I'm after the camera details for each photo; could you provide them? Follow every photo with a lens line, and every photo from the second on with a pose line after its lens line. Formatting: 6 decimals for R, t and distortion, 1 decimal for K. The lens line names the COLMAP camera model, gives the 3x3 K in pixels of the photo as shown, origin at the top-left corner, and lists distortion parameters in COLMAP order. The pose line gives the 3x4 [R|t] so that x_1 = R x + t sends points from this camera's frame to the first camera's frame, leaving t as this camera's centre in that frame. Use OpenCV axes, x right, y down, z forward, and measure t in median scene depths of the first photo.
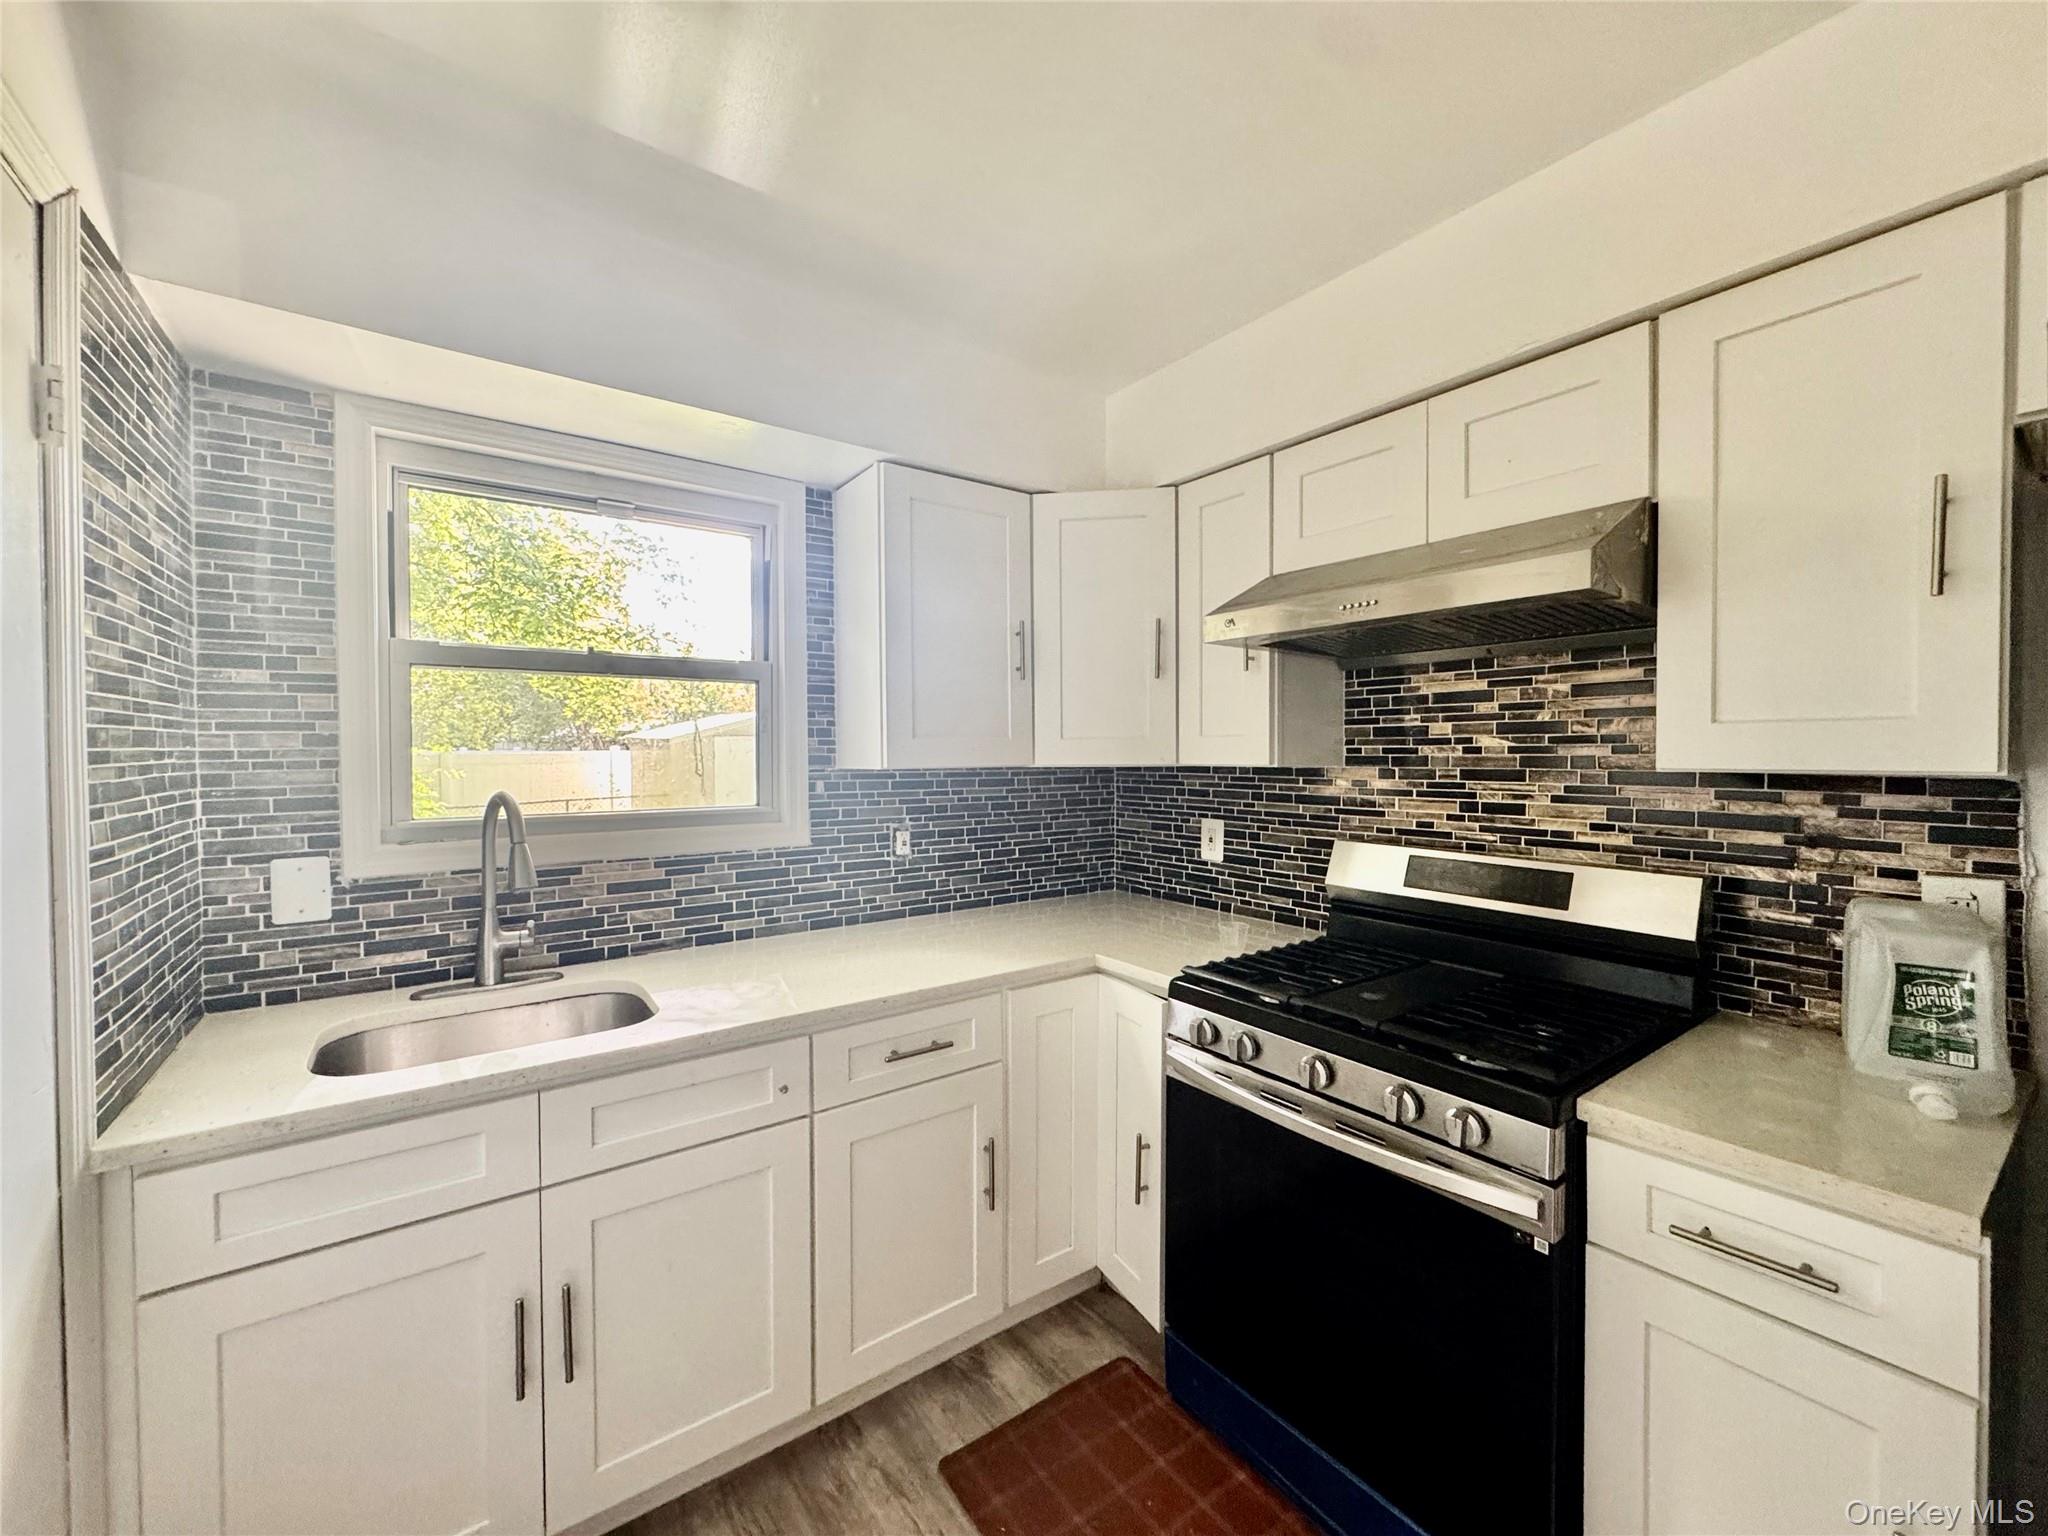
lens RADIAL K [[820.3, 0, 1024.0], [0, 820.3, 768.0], [0, 0, 1]] dist [-0.000973, -0.000343]
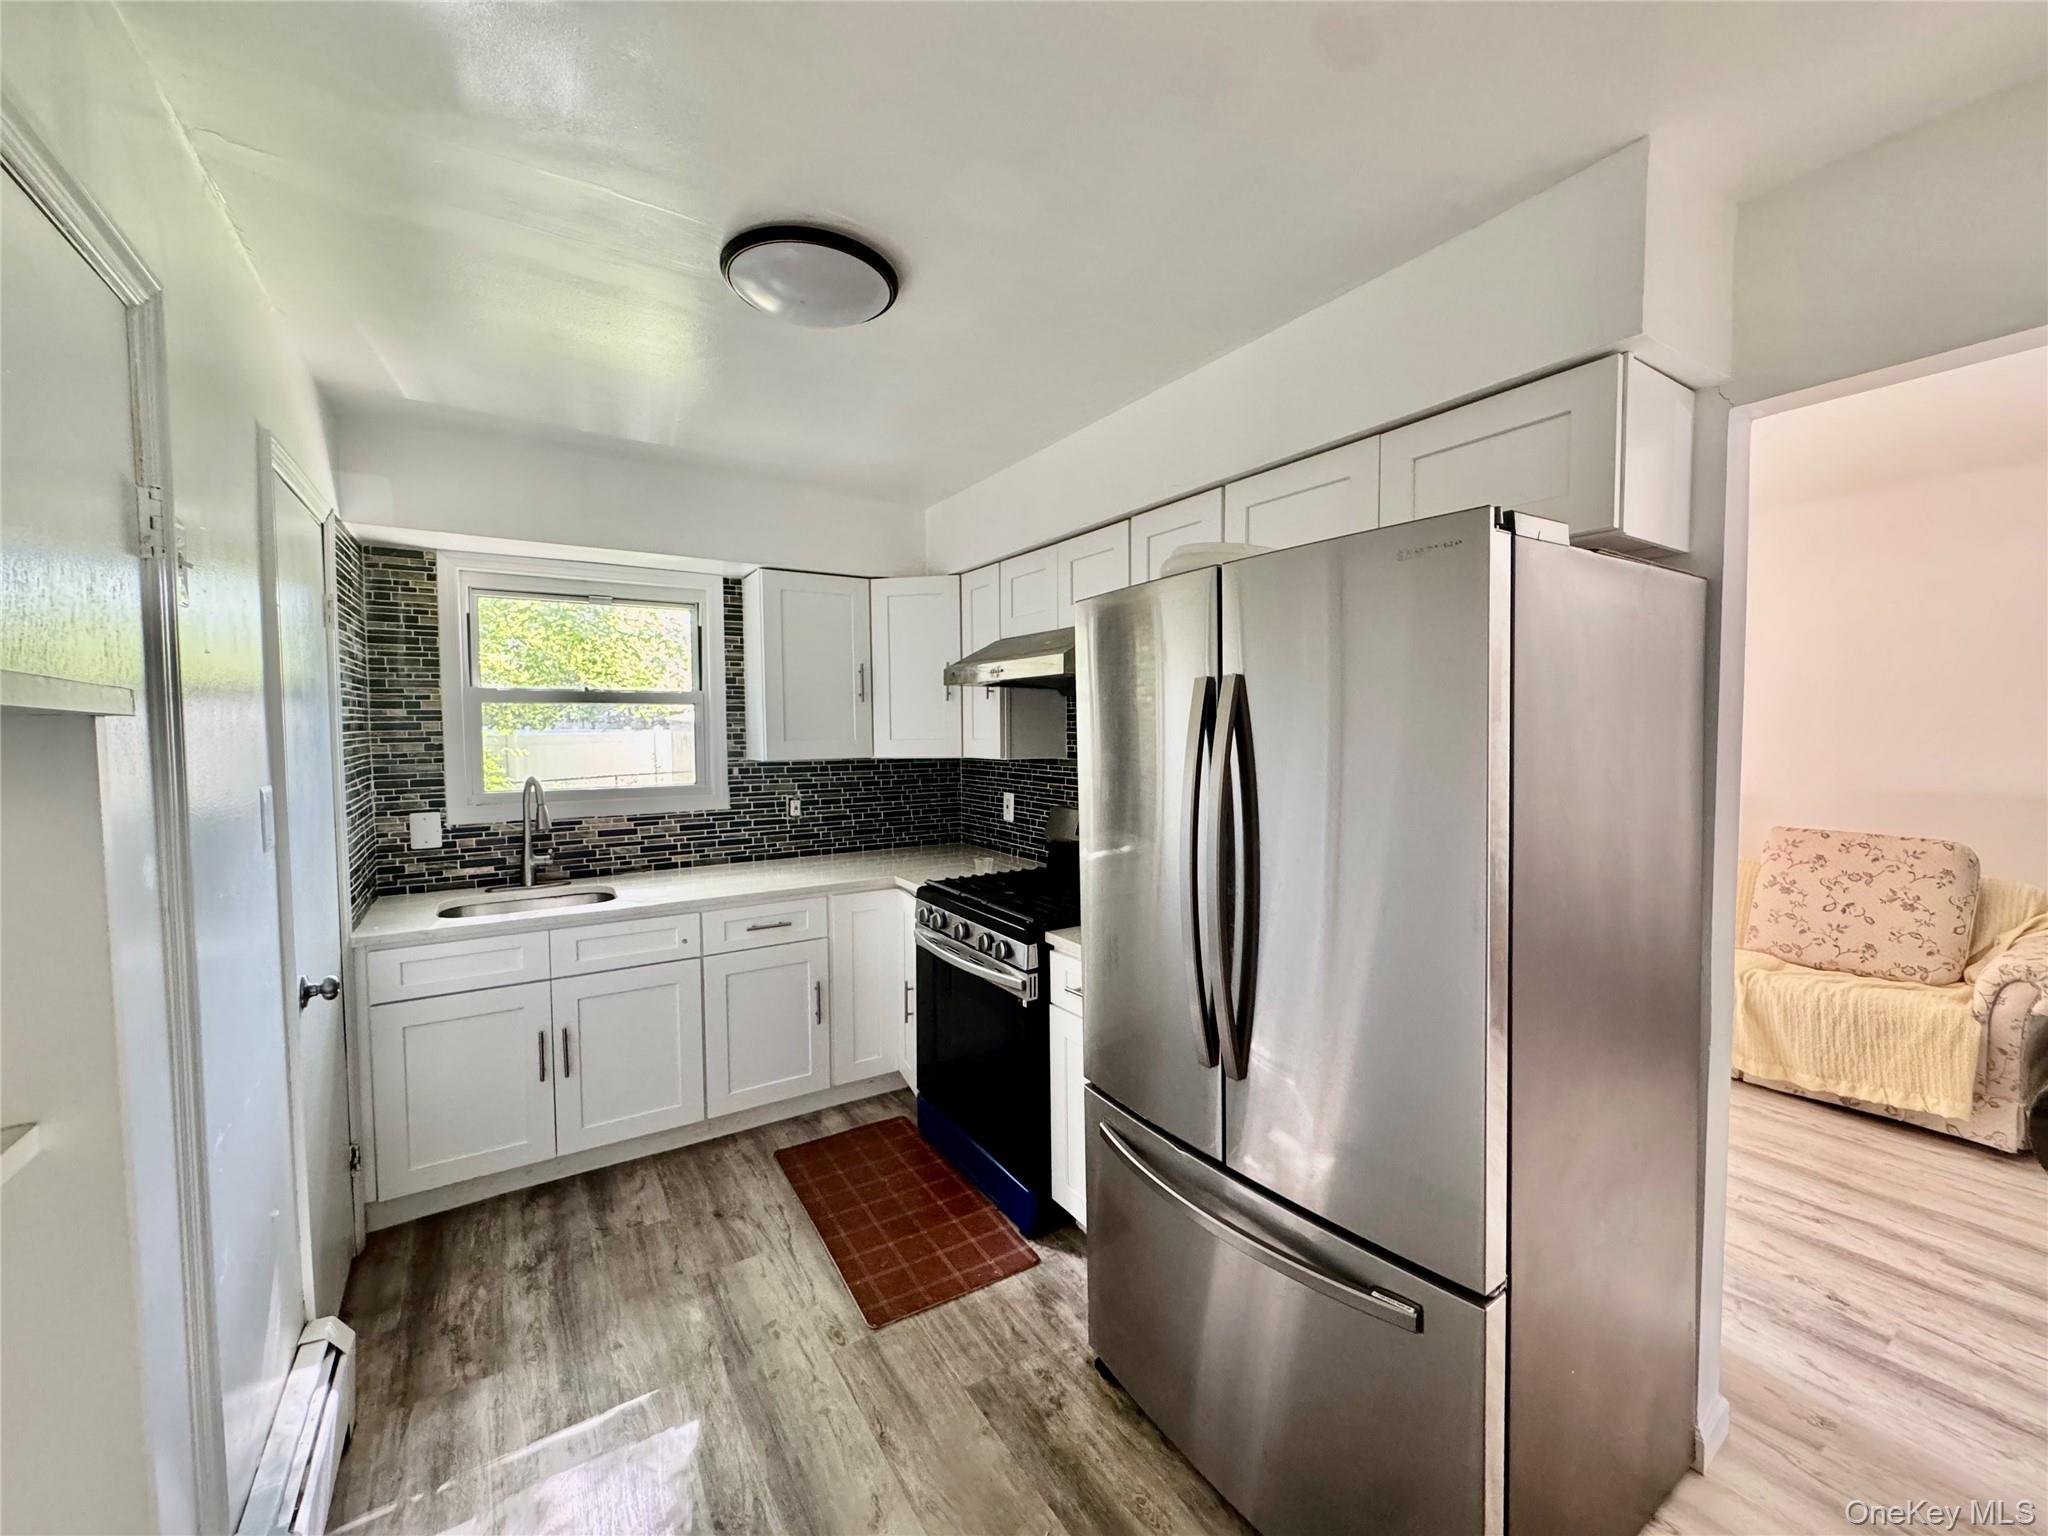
lens RADIAL K [[820.3, 0, 1024.0], [0, 820.3, 768.0], [0, 0, 1]] dist [-0.000973, -0.000343]
pose [[0.998293, 0.000277, -0.058399, 0.489483], [0.001550, 0.999511, 0.031229, -0.039225], [0.058379, -0.031266, 0.997805, -0.654533]]
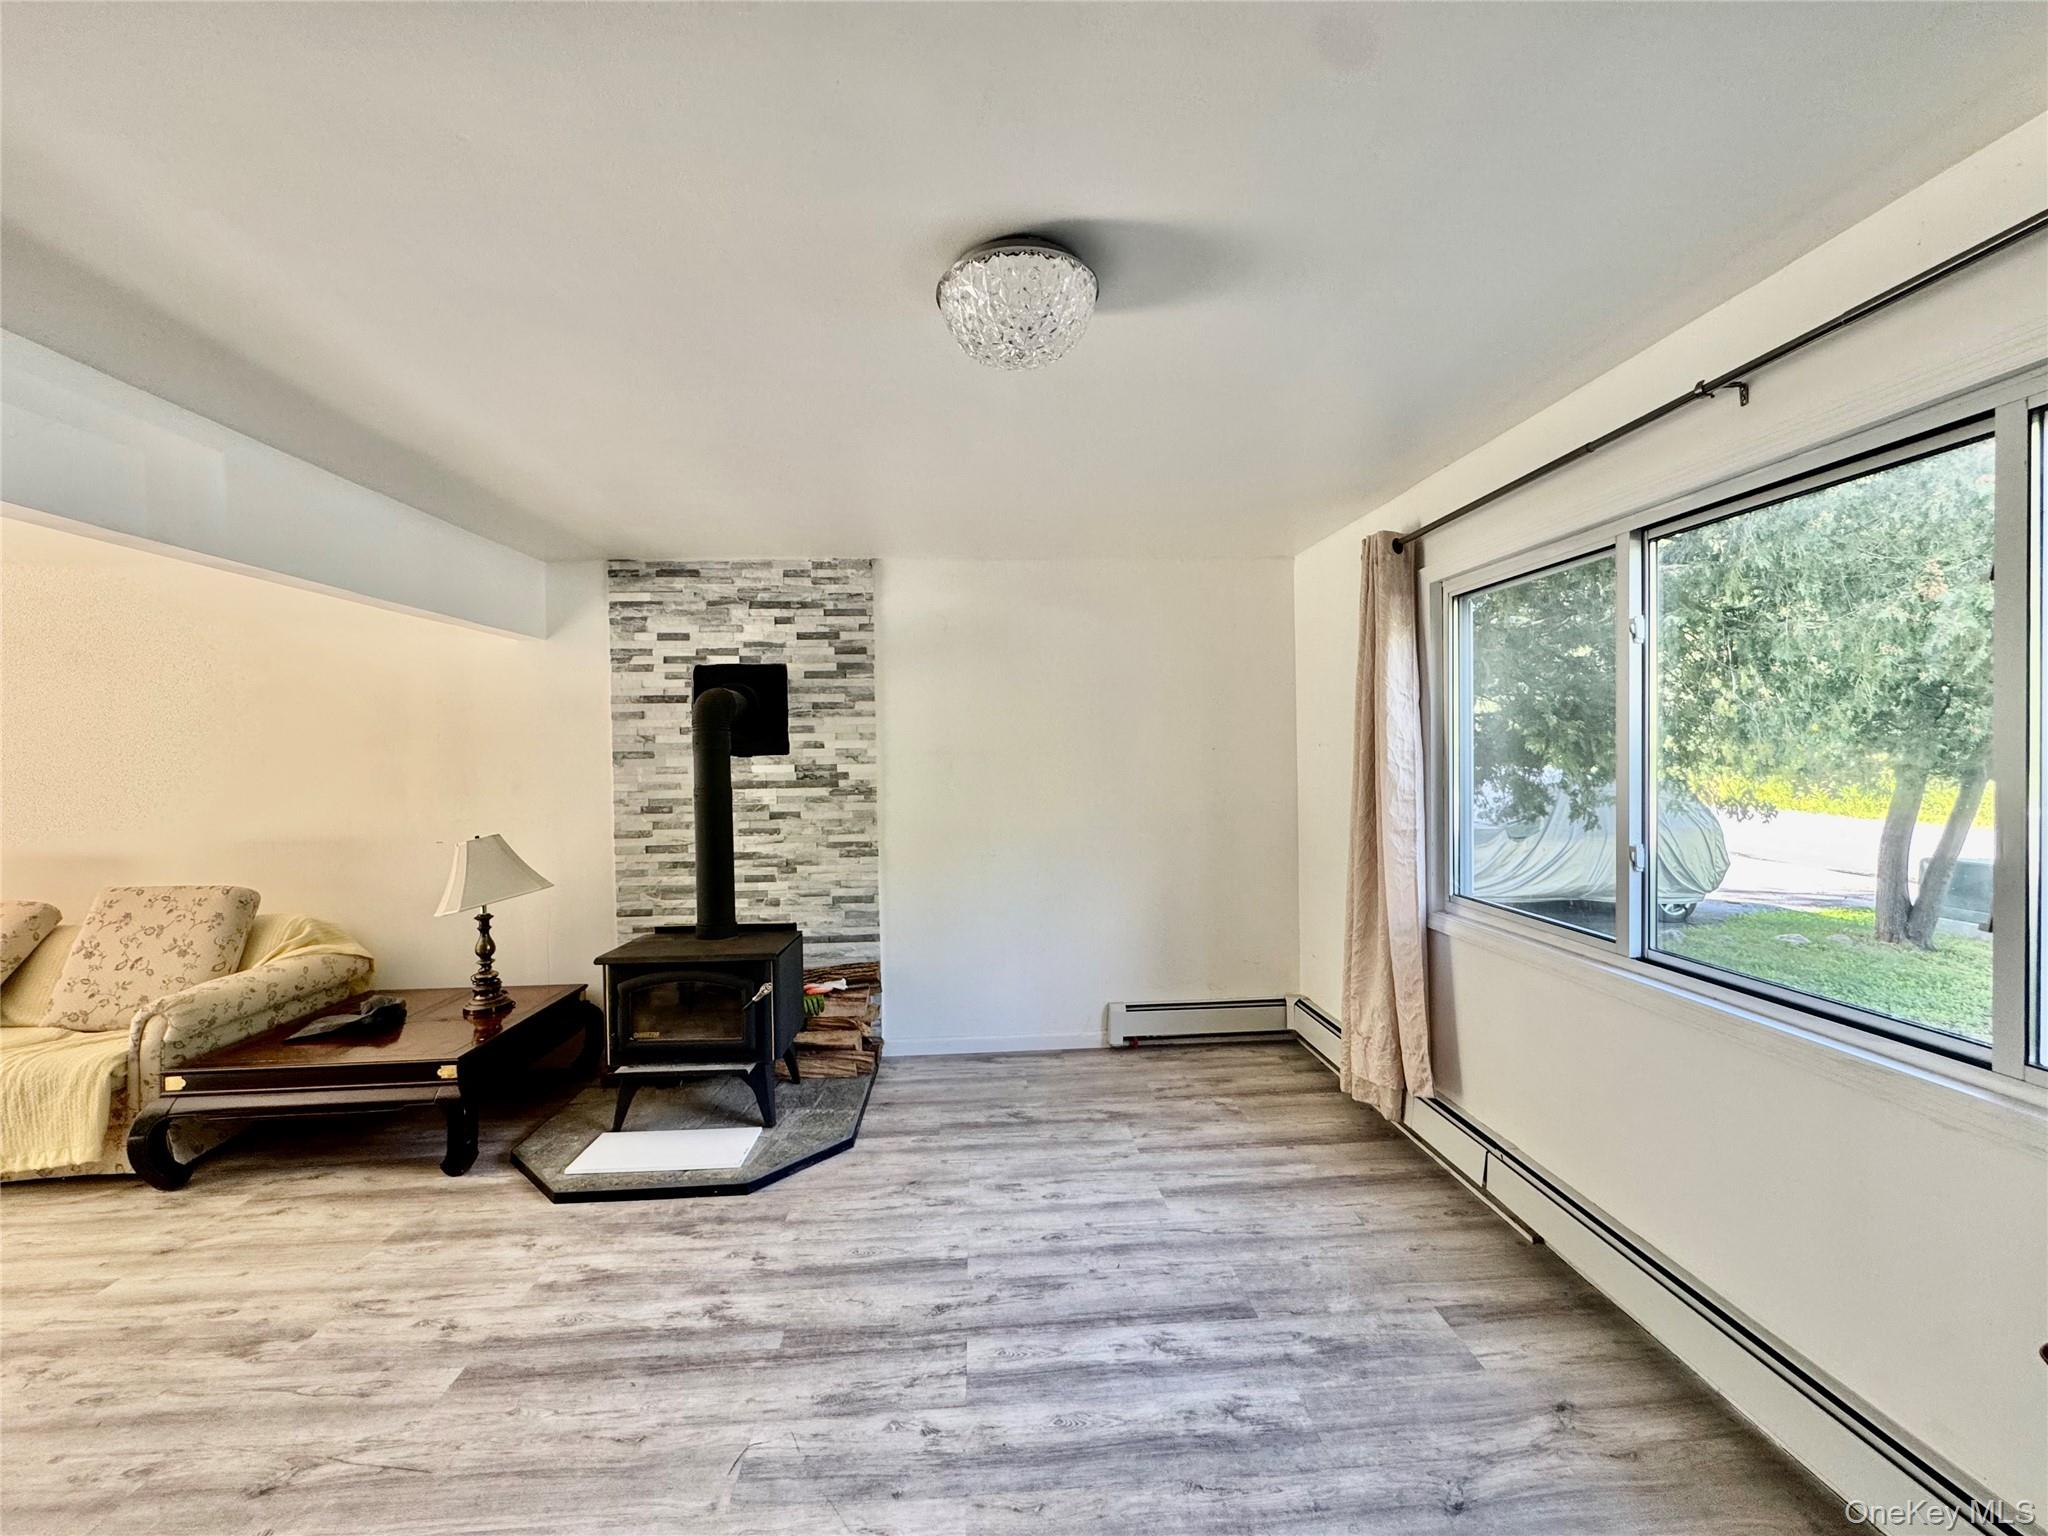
lens RADIAL K [[808.2, 0, 1024.0], [0, 808.2, 768.0], [0, 0, 1]] dist [0.000394, 0.000326]
pose [[0.535264, -0.015129, 0.844549, 0.955274], [0.031200, 0.999511, -0.001869, -0.040919], [-0.844108, 0.027350, 0.535475, -0.940538]]
